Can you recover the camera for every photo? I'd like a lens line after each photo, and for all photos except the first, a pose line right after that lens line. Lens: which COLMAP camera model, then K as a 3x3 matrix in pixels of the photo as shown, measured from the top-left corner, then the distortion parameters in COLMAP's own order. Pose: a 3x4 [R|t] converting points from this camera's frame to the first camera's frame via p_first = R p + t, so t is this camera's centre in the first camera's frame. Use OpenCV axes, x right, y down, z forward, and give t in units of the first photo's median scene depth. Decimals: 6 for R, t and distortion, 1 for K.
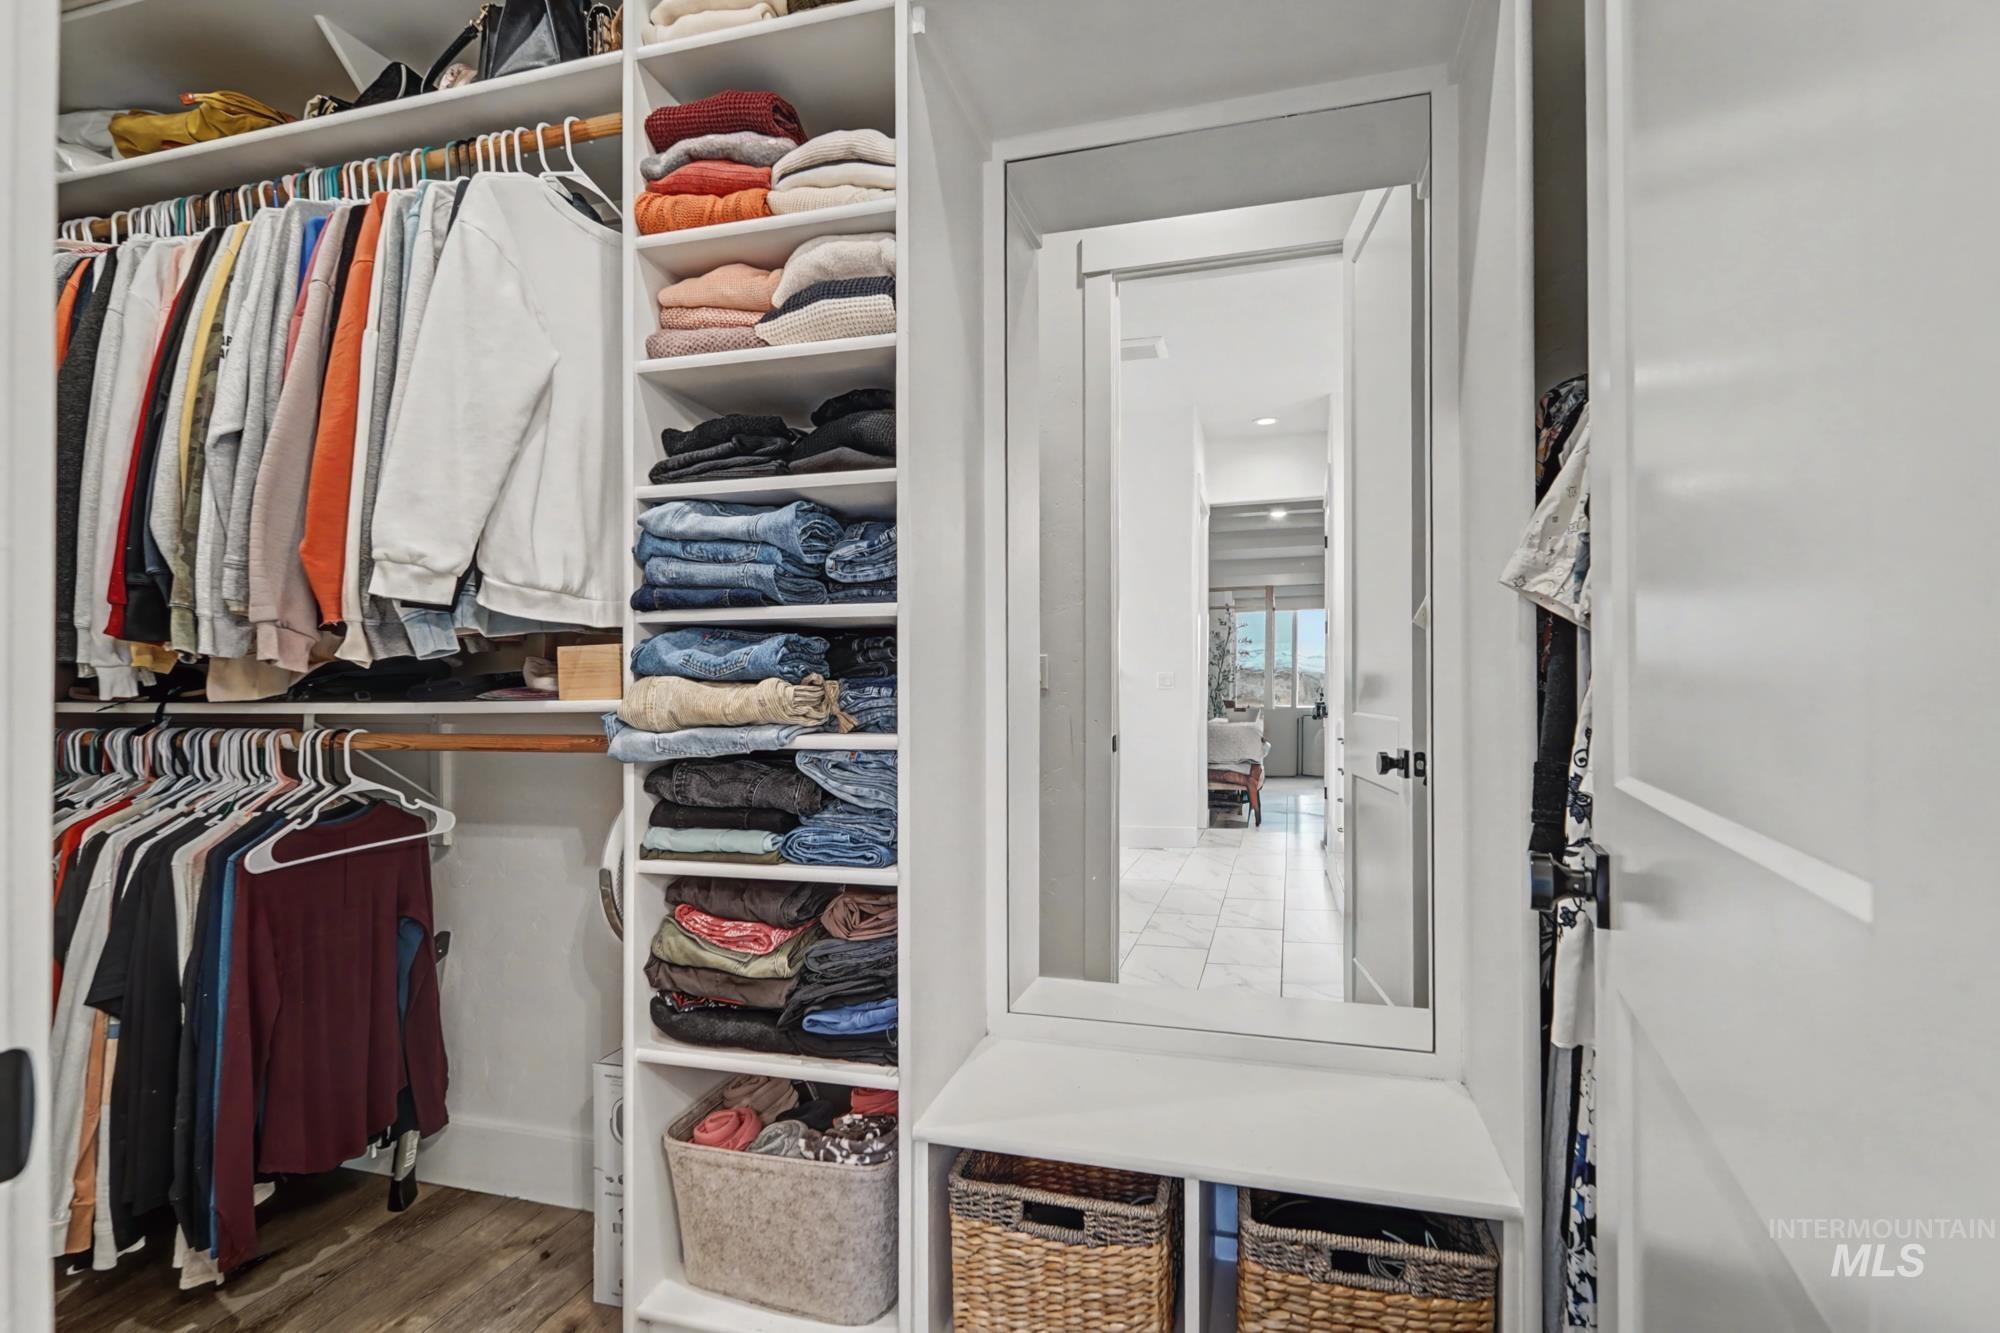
lens RADIAL K [[978.0, 0, 987.6], [0, 978.0, 672.0], [0, 0, 1]] dist [0.012106, 0.000157]
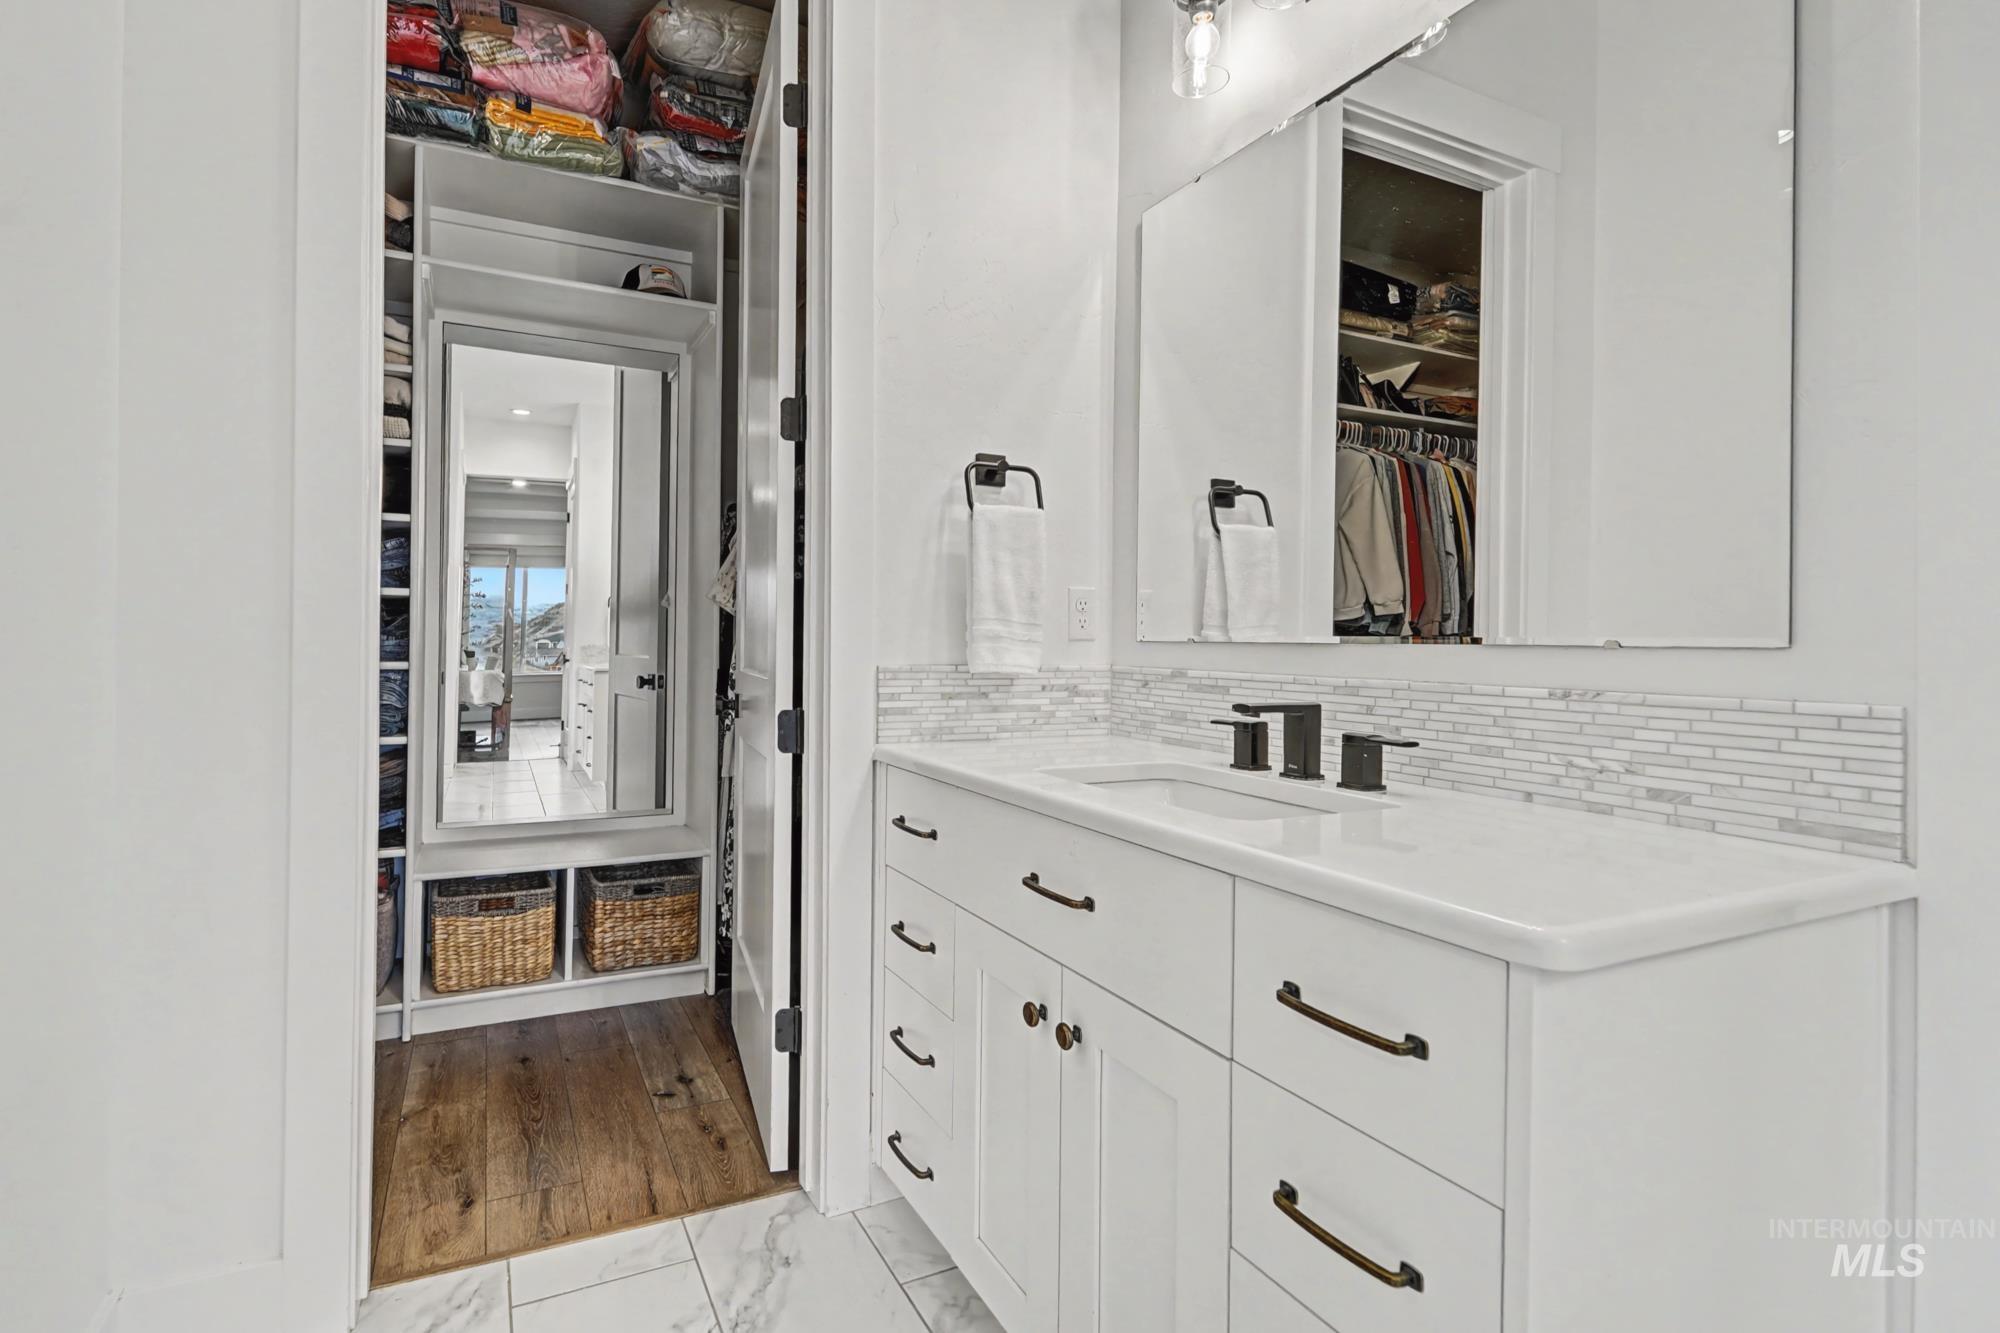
lens RADIAL K [[909.9, 0, 893.5], [0, 909.9, 637.0], [0, 0, 1]] dist [0.011759, -0.004305]
pose [[0.766515, 0.010349, 0.642143, -0.518073], [-0.019793, 0.999776, 0.007513, -0.013345], [-0.641922, -0.018468, 0.766548, -0.933036]]
